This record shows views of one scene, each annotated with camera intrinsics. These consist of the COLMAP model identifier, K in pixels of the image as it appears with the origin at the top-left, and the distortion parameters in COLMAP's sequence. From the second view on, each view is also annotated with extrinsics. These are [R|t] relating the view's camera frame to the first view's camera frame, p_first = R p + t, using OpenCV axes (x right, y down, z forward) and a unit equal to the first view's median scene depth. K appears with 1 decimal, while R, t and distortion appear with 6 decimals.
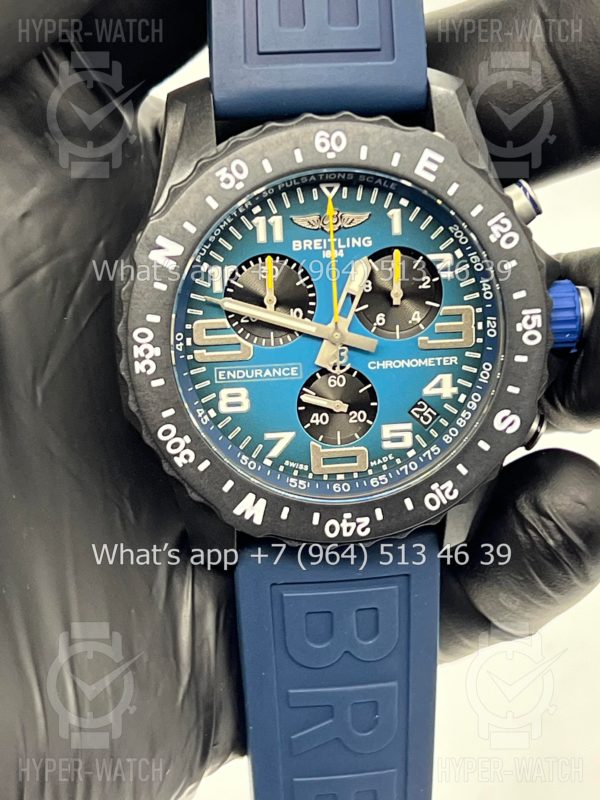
lens RADIAL K [[1817.2, 0, 300.0], [0, 1817.2, 400.0], [0, 0, 1]] dist [0.476227, 0.098419]
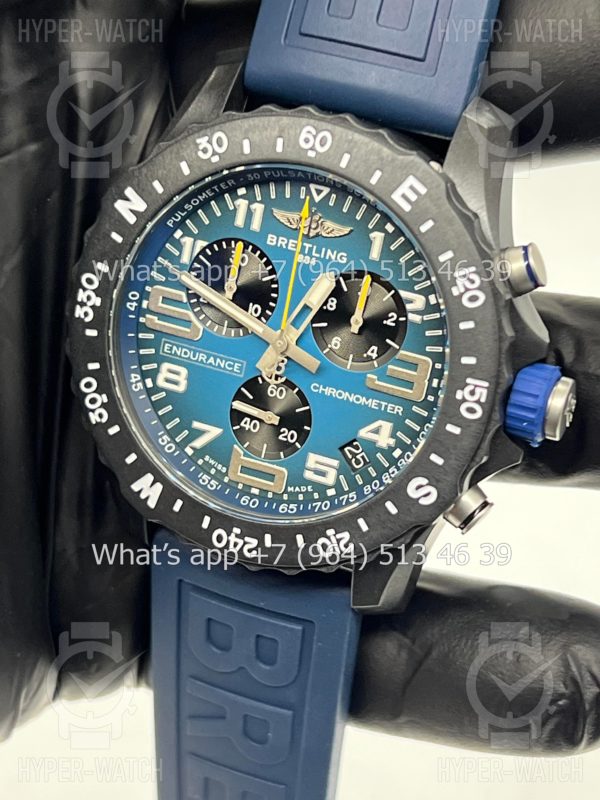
lens RADIAL K [[1817.2, 0, 300.0], [0, 1817.2, 400.0], [0, 0, 1]] dist [0.476227, 0.098419]
pose [[0.873583, 0.307156, -0.377501, 0.389242], [-0.312203, 0.948727, 0.049463, -0.057021], [0.373339, 0.074647, 0.924687, 0.139524]]
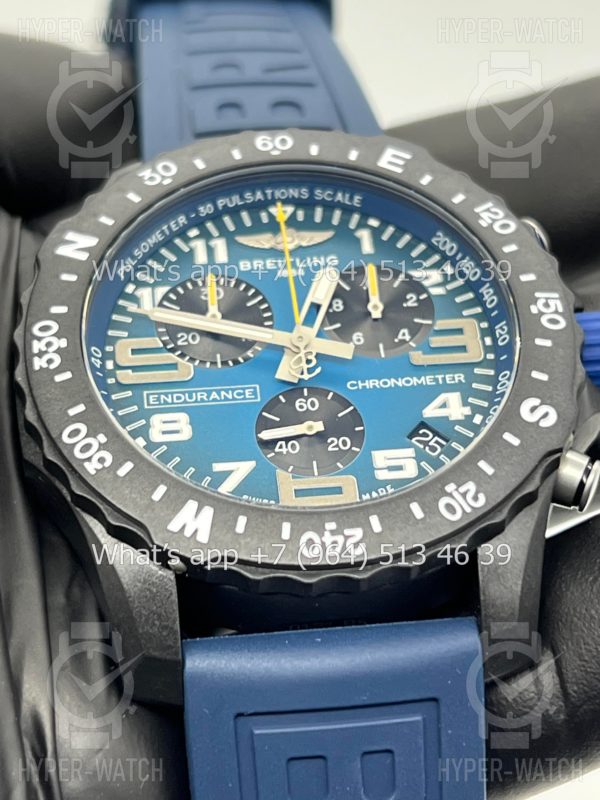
lens RADIAL K [[1870.2, 0, 300.0], [0, 1870.2, 400.0], [0, 0, 1]] dist [0.330261, -0.069736]
pose [[0.994470, -0.101014, -0.028734, 0.040131], [0.050626, 0.700818, -0.711541, 0.544844], [0.092013, 0.706152, 0.702057, 0.458014]]
